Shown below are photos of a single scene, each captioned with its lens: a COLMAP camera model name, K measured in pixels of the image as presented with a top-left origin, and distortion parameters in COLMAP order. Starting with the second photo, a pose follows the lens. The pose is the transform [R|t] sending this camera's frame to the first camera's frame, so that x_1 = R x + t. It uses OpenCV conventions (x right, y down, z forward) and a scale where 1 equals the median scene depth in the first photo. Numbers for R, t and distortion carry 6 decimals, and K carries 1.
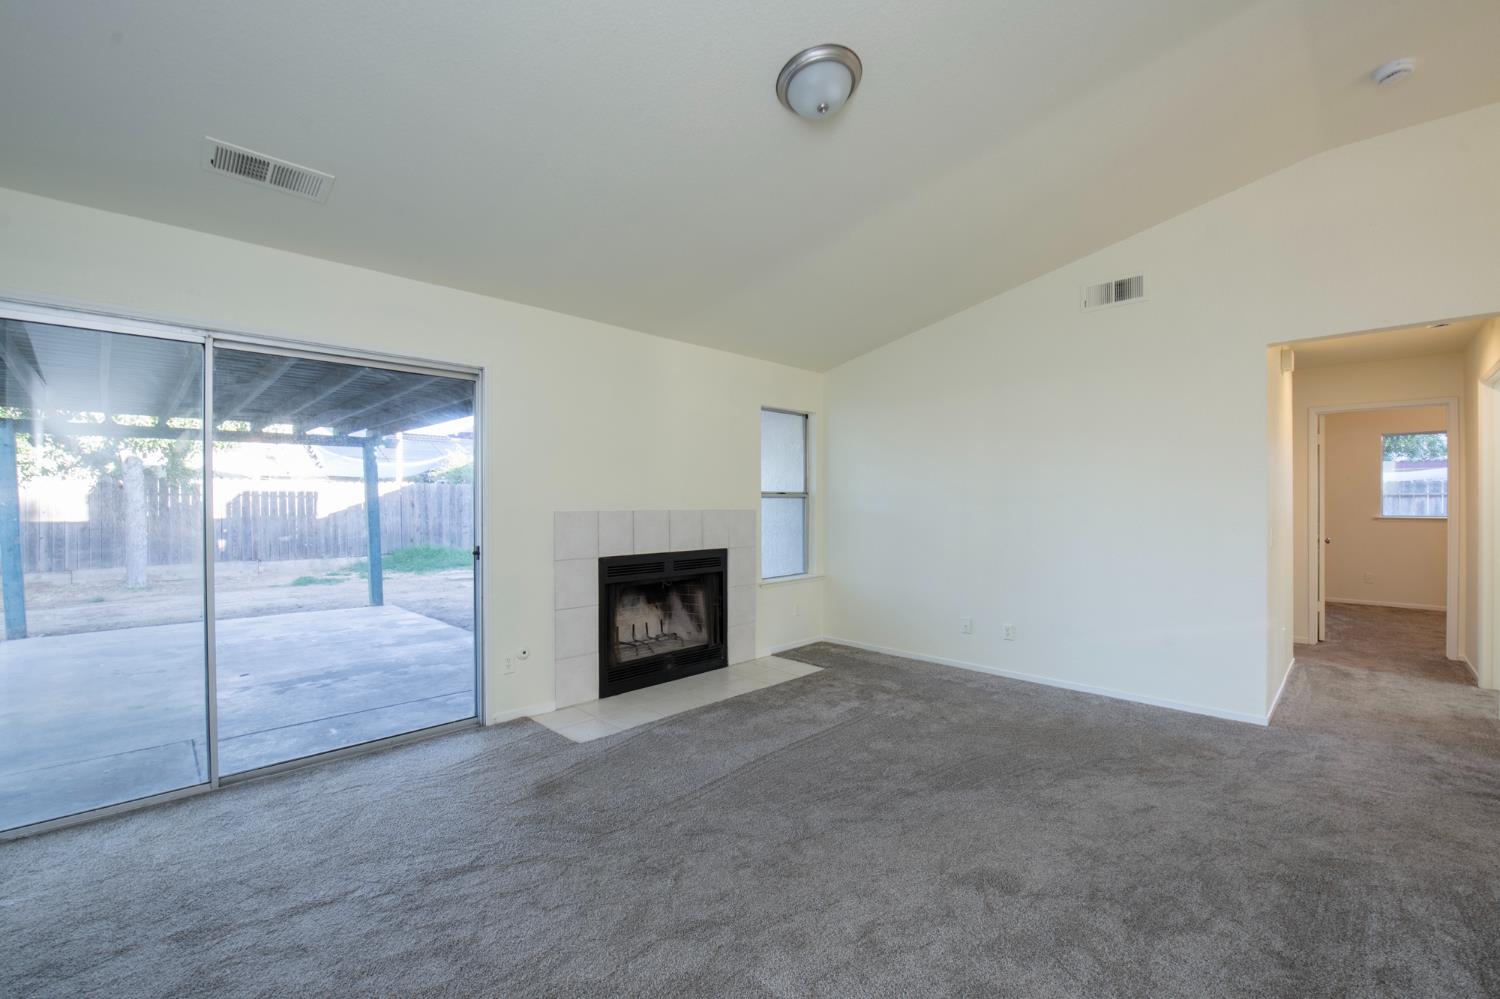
lens RADIAL K [[615.6, 0, 751.4], [0, 615.6, 501.0], [0, 0, 1]] dist [-0.005939, -0.001480]
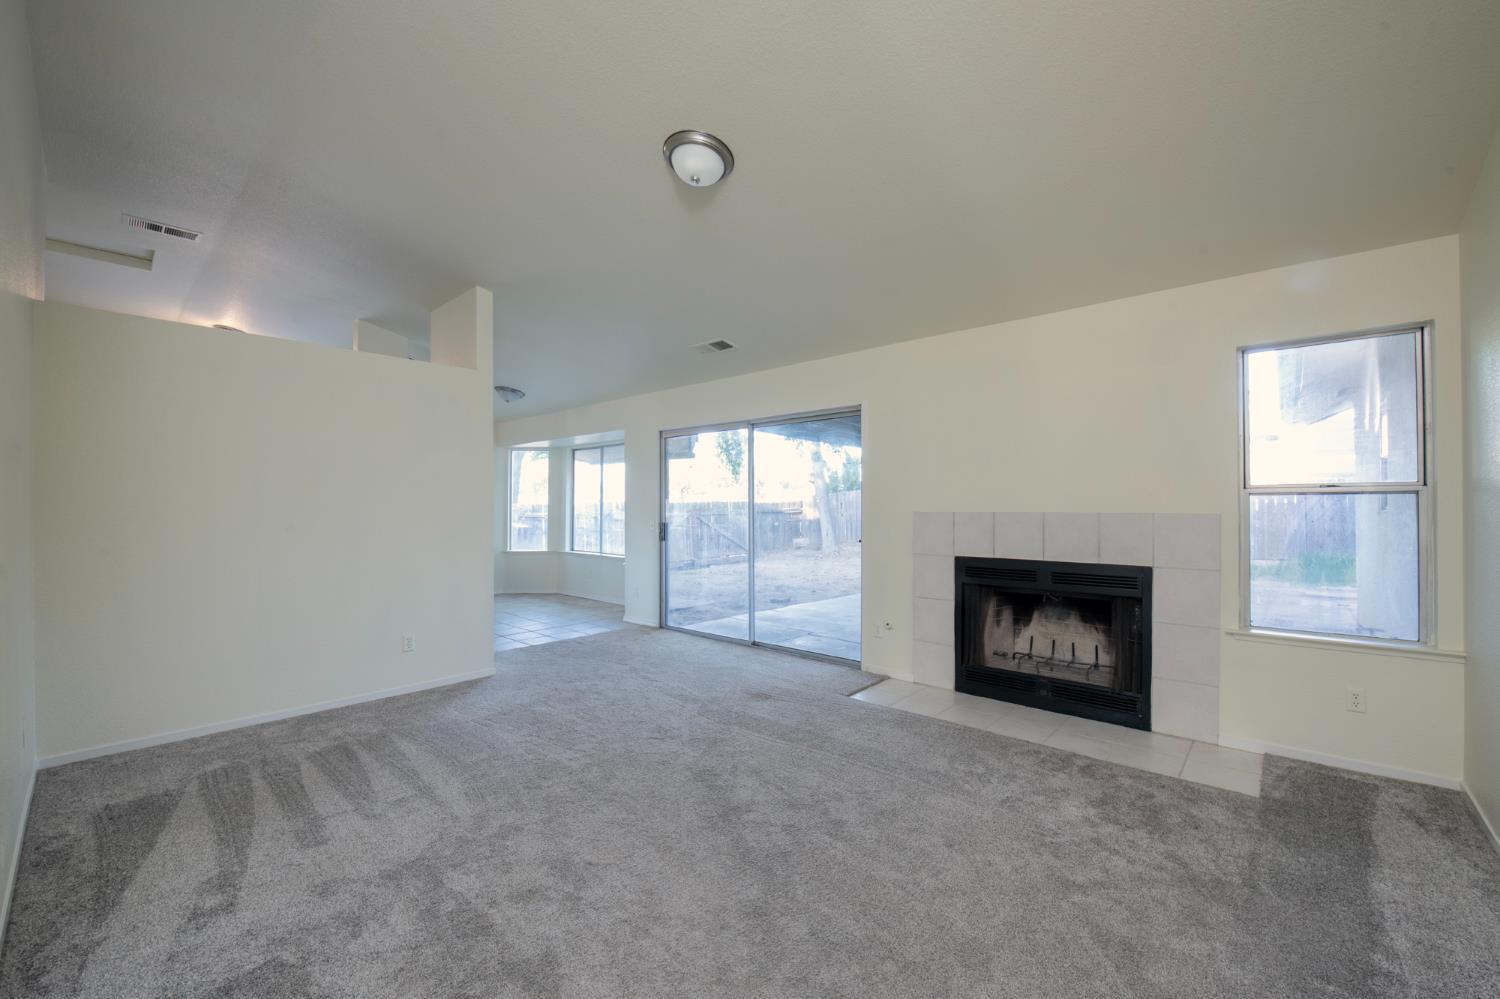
lens RADIAL K [[615.6, 0, 764.1], [0, 615.6, 508.5], [0, 0, 1]] dist [-0.005939, -0.001480]
pose [[0.068956, 0.005568, -0.997604, 0.708607], [0.006544, 0.999960, 0.006034, 0.002183], [0.997598, -0.006944, 0.068916, 0.554626]]
